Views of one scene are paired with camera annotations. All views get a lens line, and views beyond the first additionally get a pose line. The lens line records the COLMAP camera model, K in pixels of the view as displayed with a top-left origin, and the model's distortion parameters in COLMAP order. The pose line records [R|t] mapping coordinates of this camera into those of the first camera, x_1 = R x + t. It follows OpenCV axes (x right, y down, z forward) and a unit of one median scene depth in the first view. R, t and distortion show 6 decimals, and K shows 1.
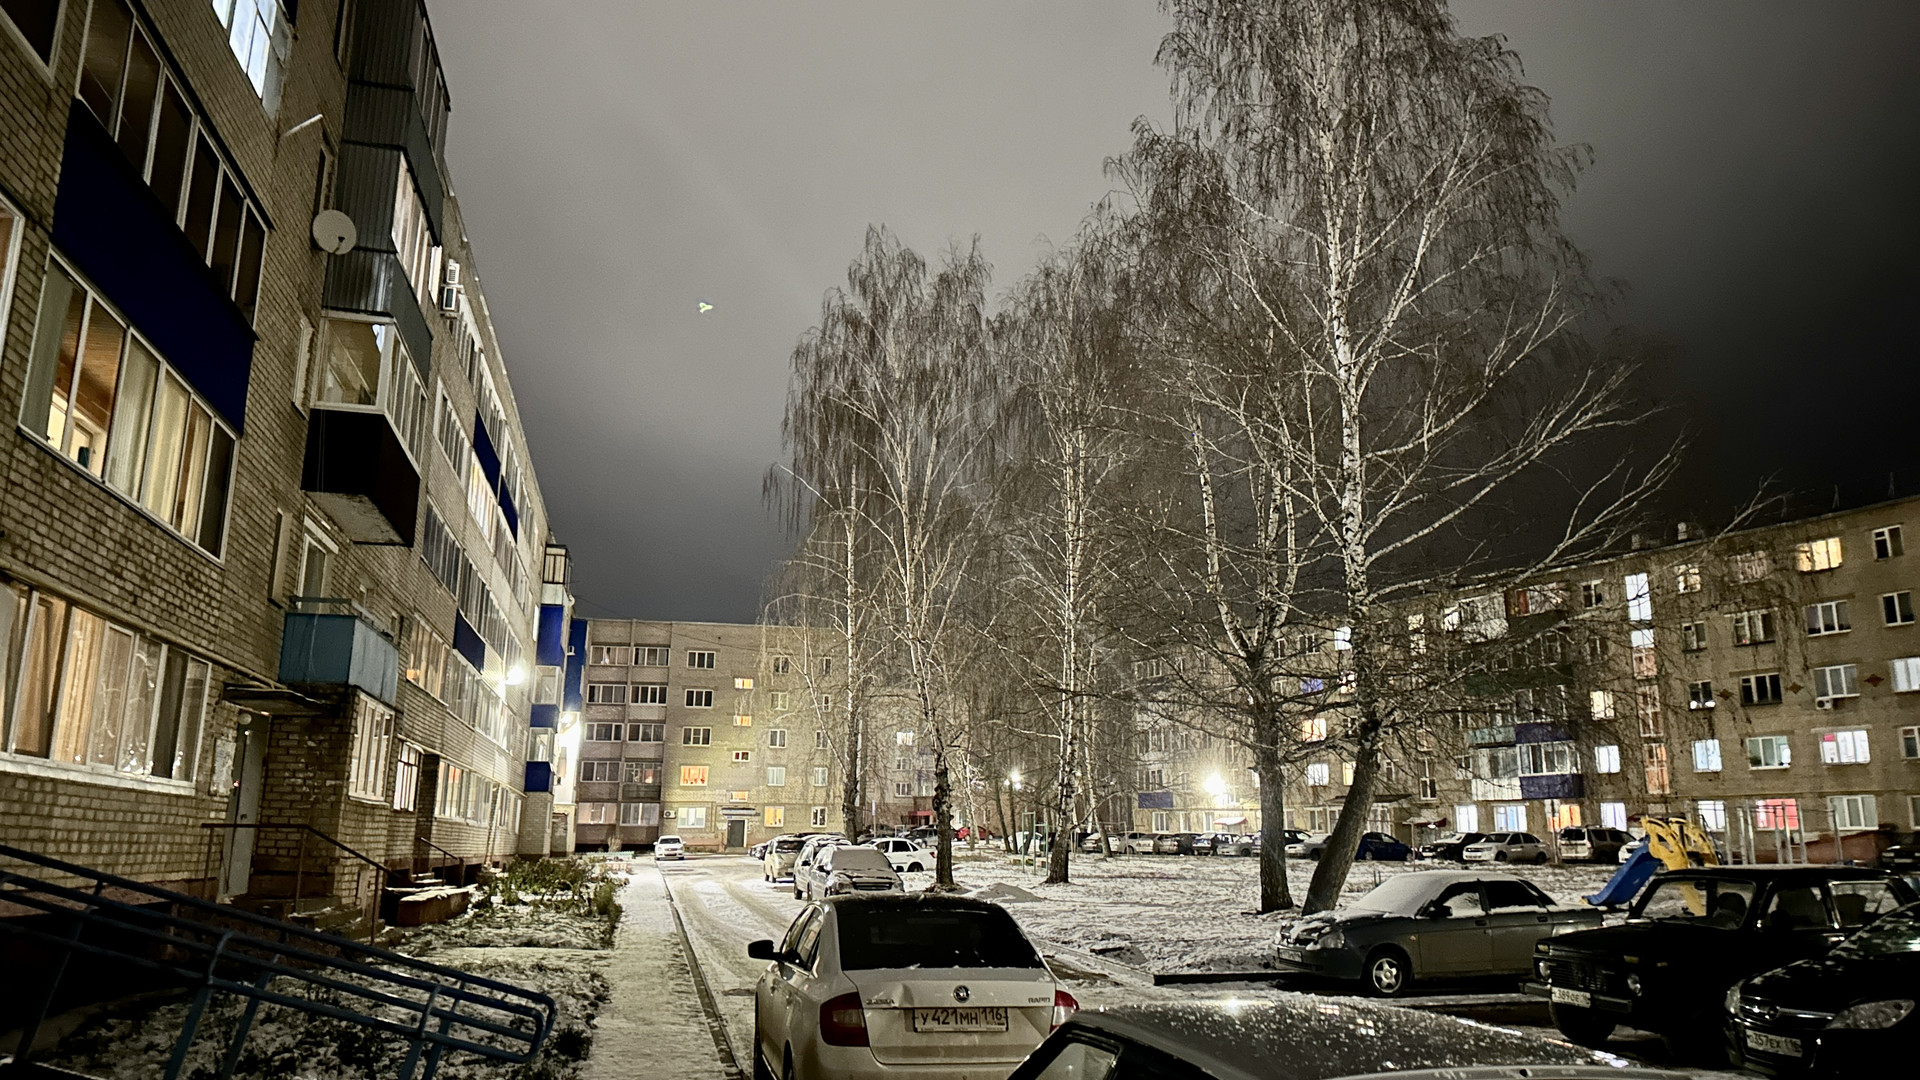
lens RADIAL K [[1317.5, 0, 960.0], [0, 1317.5, 540.0], [0, 0, 1]] dist [0.123961, -0.189737]
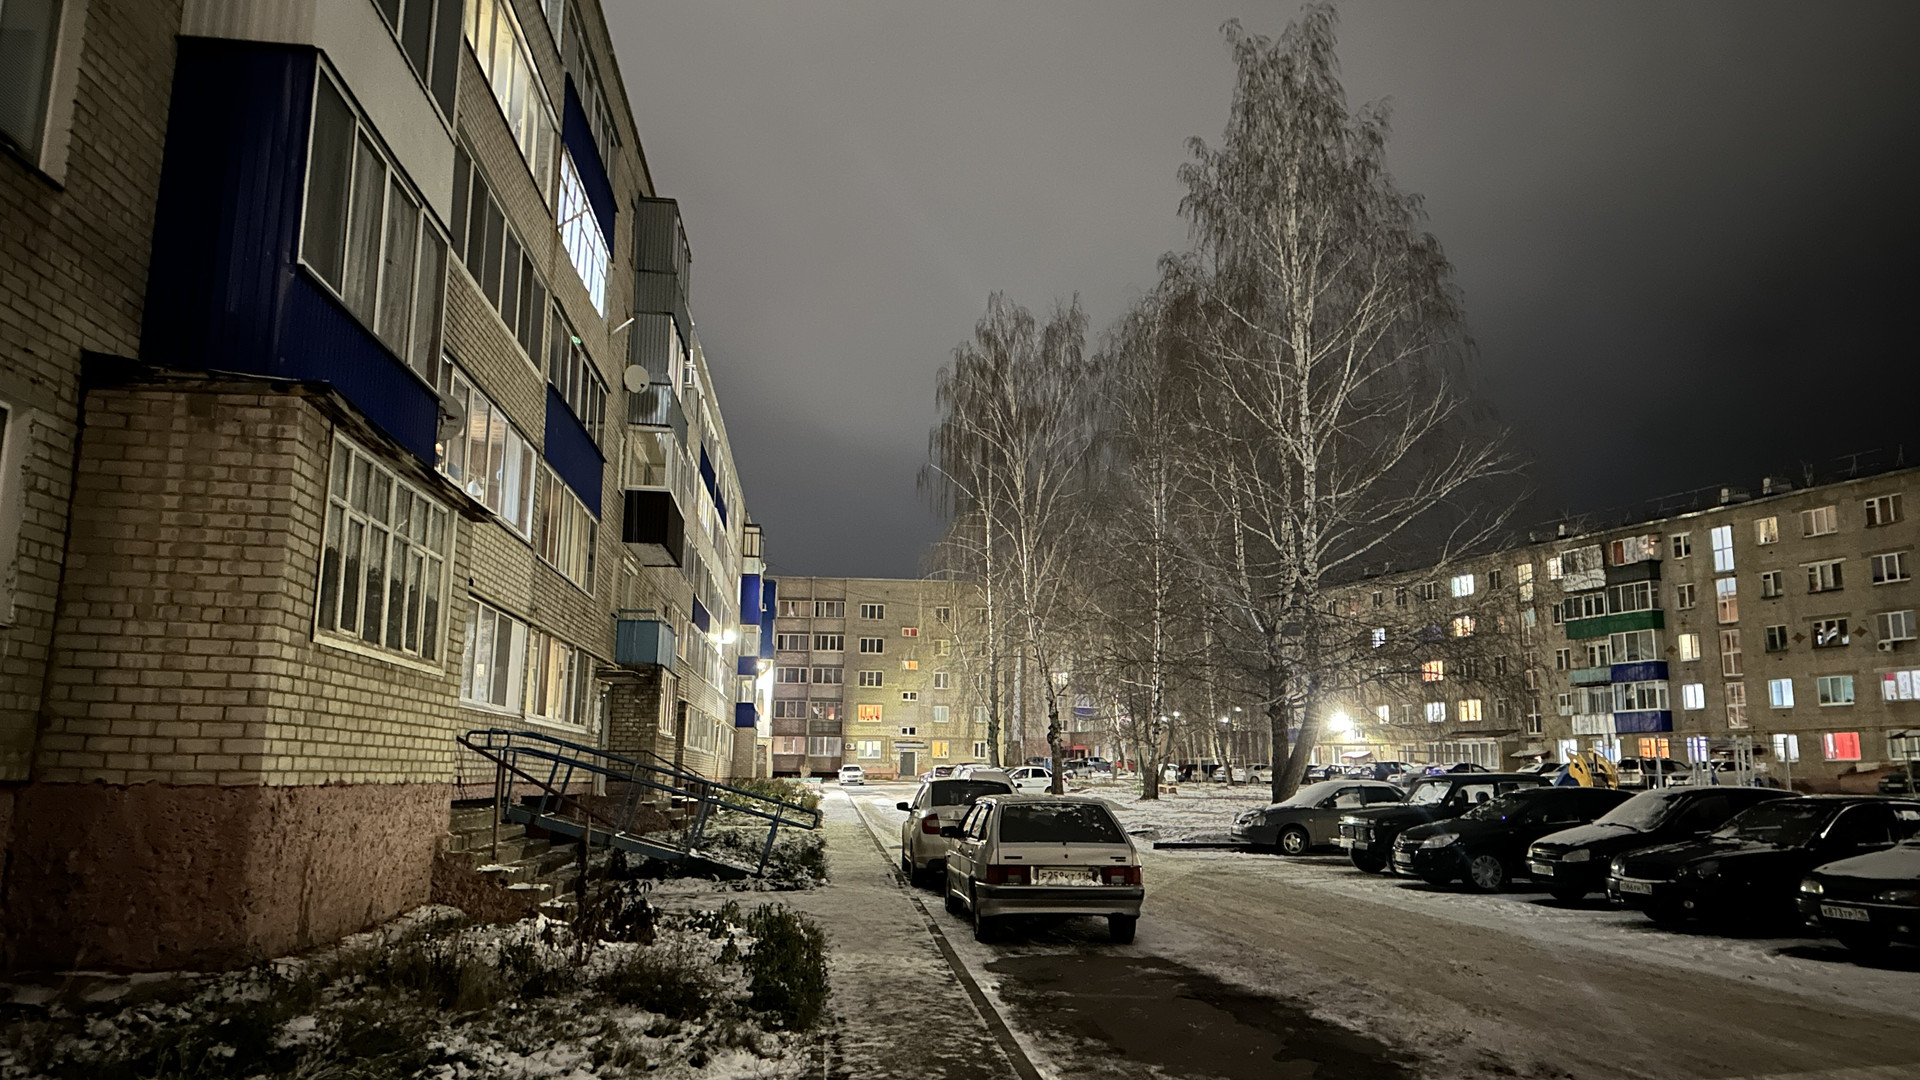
lens RADIAL K [[1317.5, 0, 960.0], [0, 1317.5, 540.0], [0, 0, 1]] dist [0.123961, -0.189737]
pose [[0.991913, -0.019992, -0.125336, 0.033153], [0.025957, 0.998597, 0.046145, -0.032632], [0.124238, -0.049025, 0.991041, -0.163388]]
